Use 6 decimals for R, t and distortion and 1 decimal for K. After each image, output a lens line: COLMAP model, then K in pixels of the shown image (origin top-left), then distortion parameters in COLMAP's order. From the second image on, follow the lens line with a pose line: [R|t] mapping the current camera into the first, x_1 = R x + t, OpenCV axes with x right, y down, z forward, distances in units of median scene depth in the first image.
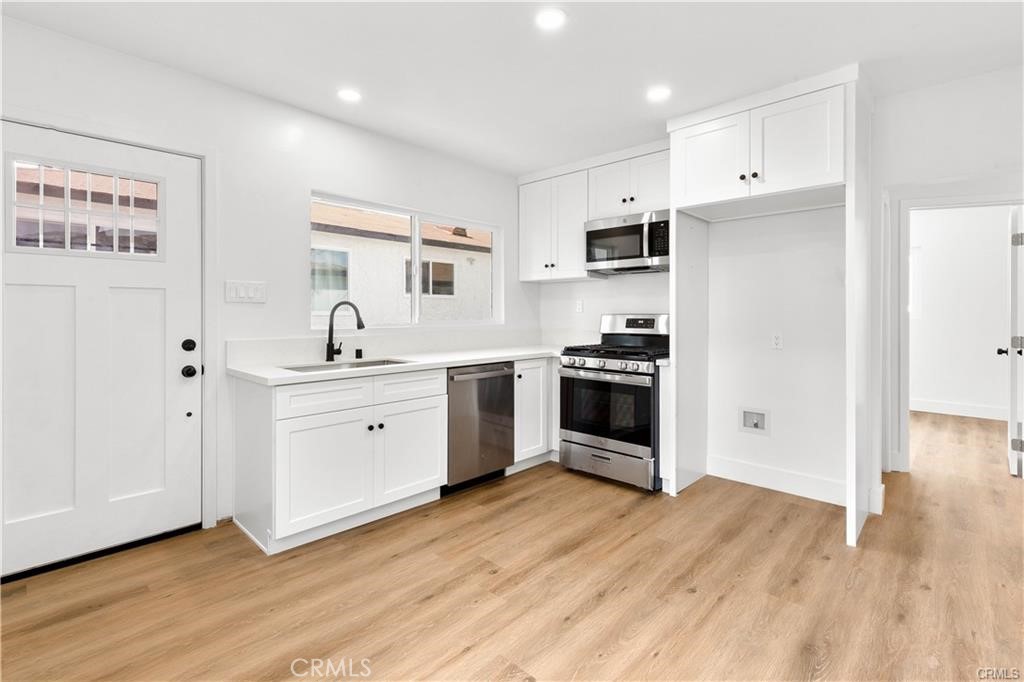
lens RADIAL K [[475.3, 0, 505.7], [0, 475.3, 331.3], [0, 0, 1]] dist [-0.001208, -0.000413]
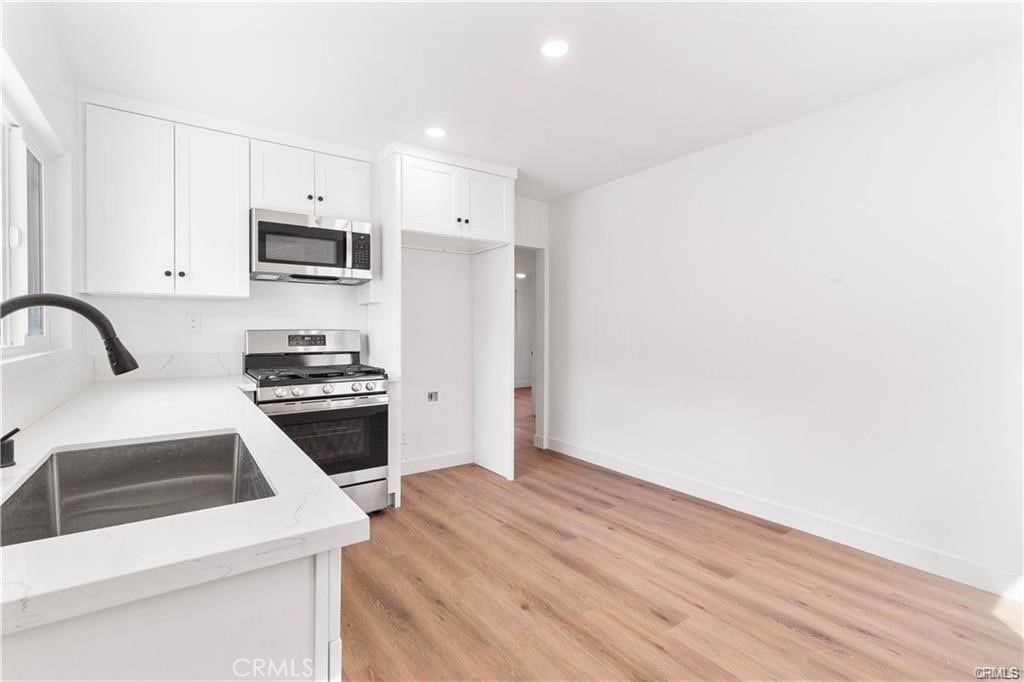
lens RADIAL K [[475.3, 0, 505.7], [0, 475.3, 331.3], [0, 0, 1]] dist [-0.001208, -0.000413]
pose [[0.184504, -0.004196, 0.982823, -0.552362], [0.033299, 0.999443, -0.001984, -0.021285], [-0.982267, 0.033093, 0.184541, 0.528816]]
